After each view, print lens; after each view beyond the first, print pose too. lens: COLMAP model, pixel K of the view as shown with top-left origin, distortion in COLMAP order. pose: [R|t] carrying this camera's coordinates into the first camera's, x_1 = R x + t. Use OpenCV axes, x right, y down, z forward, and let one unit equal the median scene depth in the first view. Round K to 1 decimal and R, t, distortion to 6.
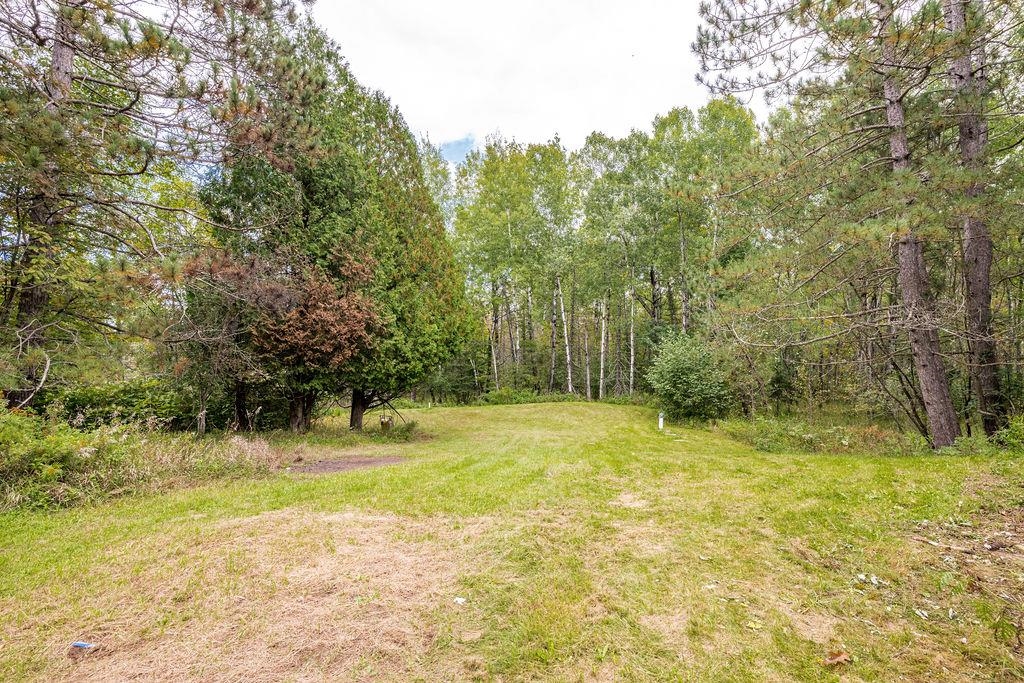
lens RADIAL K [[487.7, 0, 510.9], [0, 487.7, 338.6], [0, 0, 1]] dist [-0.003980, 0.002885]
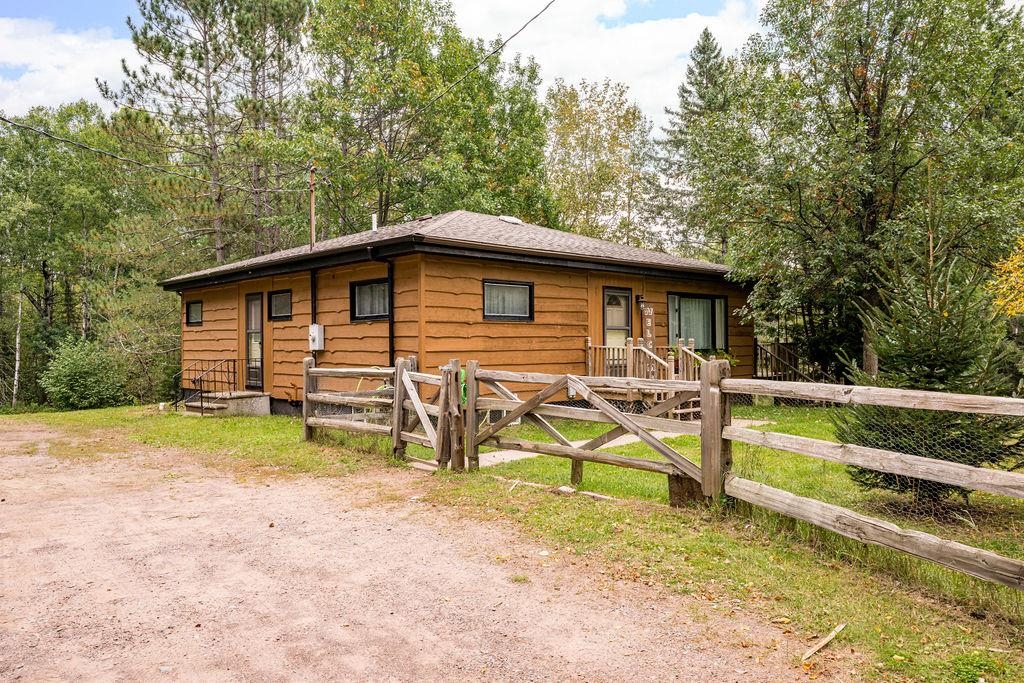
lens RADIAL K [[740.0, 0, 513.5], [0, 740.0, 339.8], [0, 0, 1]] dist [-0.000972, 0.002615]
pose [[0.646393, 0.035395, 0.762183, -0.220555], [-0.035020, 0.999247, -0.016704, -0.014014], [-0.762201, -0.015894, 0.647146, -0.624844]]
